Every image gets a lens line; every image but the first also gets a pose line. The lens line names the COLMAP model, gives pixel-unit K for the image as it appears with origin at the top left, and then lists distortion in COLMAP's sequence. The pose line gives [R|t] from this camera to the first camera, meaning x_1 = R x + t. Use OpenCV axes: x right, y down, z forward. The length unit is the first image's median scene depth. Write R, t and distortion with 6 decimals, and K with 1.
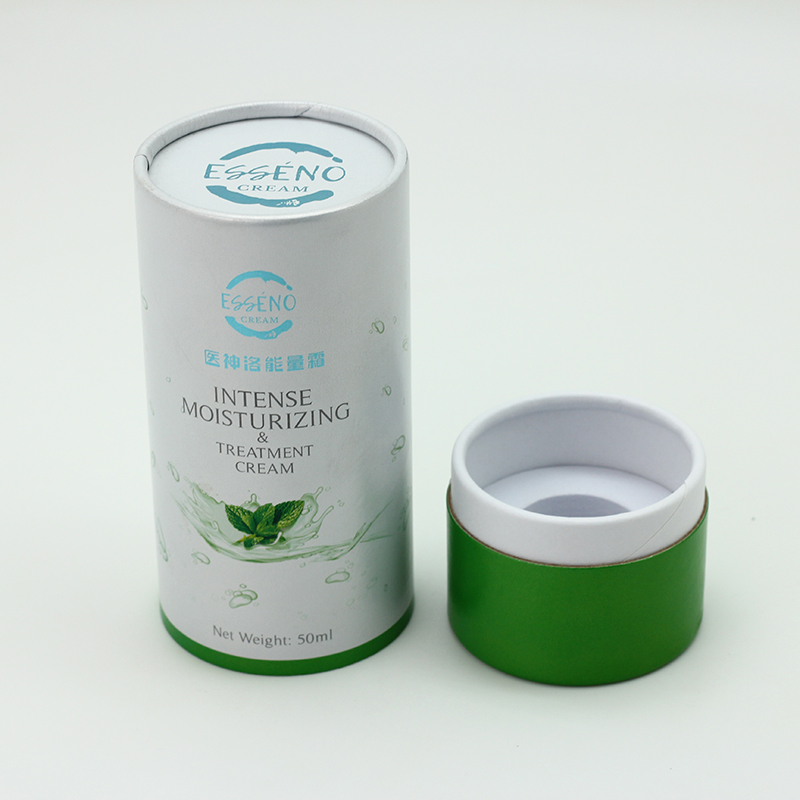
lens RADIAL K [[2929.8, 0, 400.8], [0, 2929.8, 401.1], [0, 0, 1]] dist [-0.089614, 0.000000]
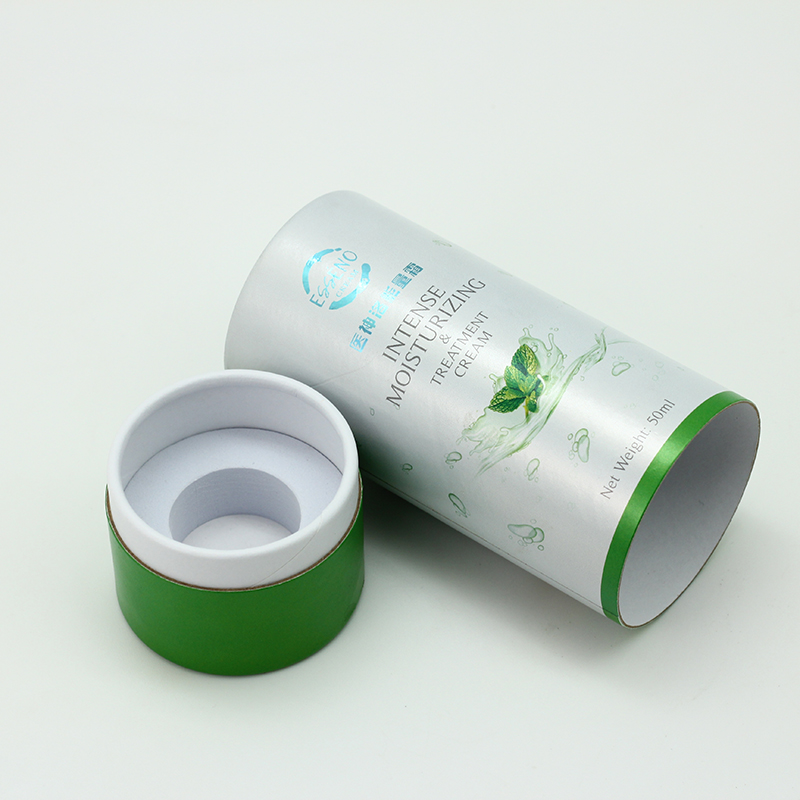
lens RADIAL K [[2929.8, 0, 399.9], [0, 2929.8, 400.4], [0, 0, 1]] dist [-0.089614, 0.000000]
pose [[0.589617, -0.749641, 0.300650, -0.391593], [0.597233, 0.154056, -0.787134, 0.840113], [0.543751, 0.643665, 0.538544, 0.424050]]
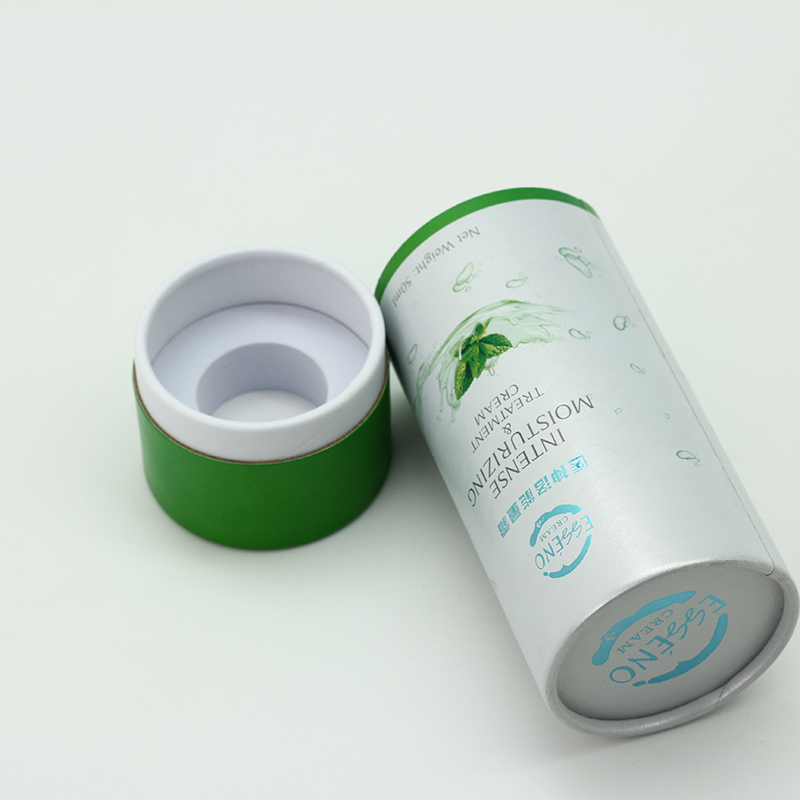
lens RADIAL K [[2929.8, 0, 399.9], [0, 2929.8, 399.9], [0, 0, 1]] dist [-0.089614, 0.000000]
pose [[-0.667182, 0.629789, 0.397787, -0.426924], [-0.612981, -0.767605, 0.187184, -0.144954], [0.423230, -0.118951, 0.898180, 0.074842]]
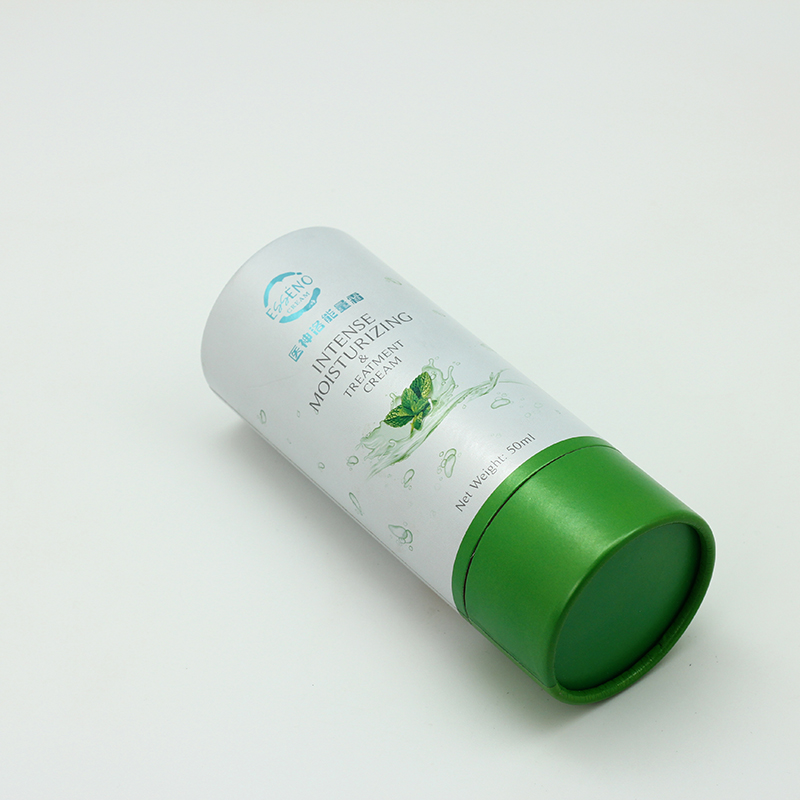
lens RADIAL K [[2929.8, 0, 400.2], [0, 2929.8, 399.7], [0, 0, 1]] dist [-0.089614, 0.000000]
pose [[0.739053, -0.644585, 0.195731, -0.285870], [0.402228, 0.189168, -0.895784, 1.118385], [0.540383, 0.740761, 0.399075, 0.521779]]
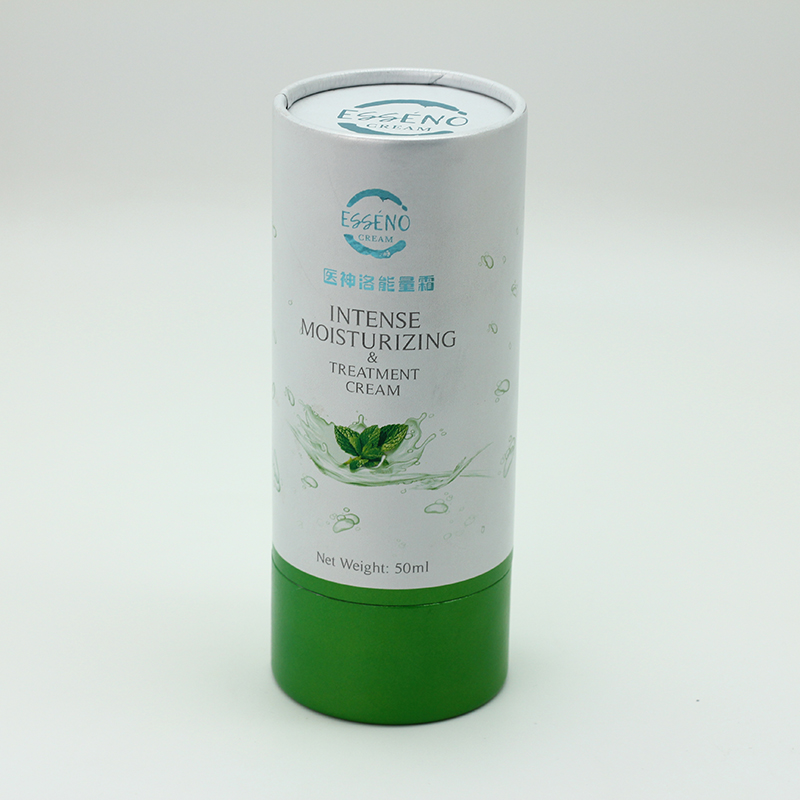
lens RADIAL K [[2929.8, 0, 399.7], [0, 2929.8, 398.7], [0, 0, 1]] dist [-0.089614, 0.000000]
pose [[0.993921, 0.063988, -0.089592, 0.058775], [-0.076638, 0.986350, -0.145739, 0.180272], [0.079043, 0.151719, 0.985258, -0.049369]]
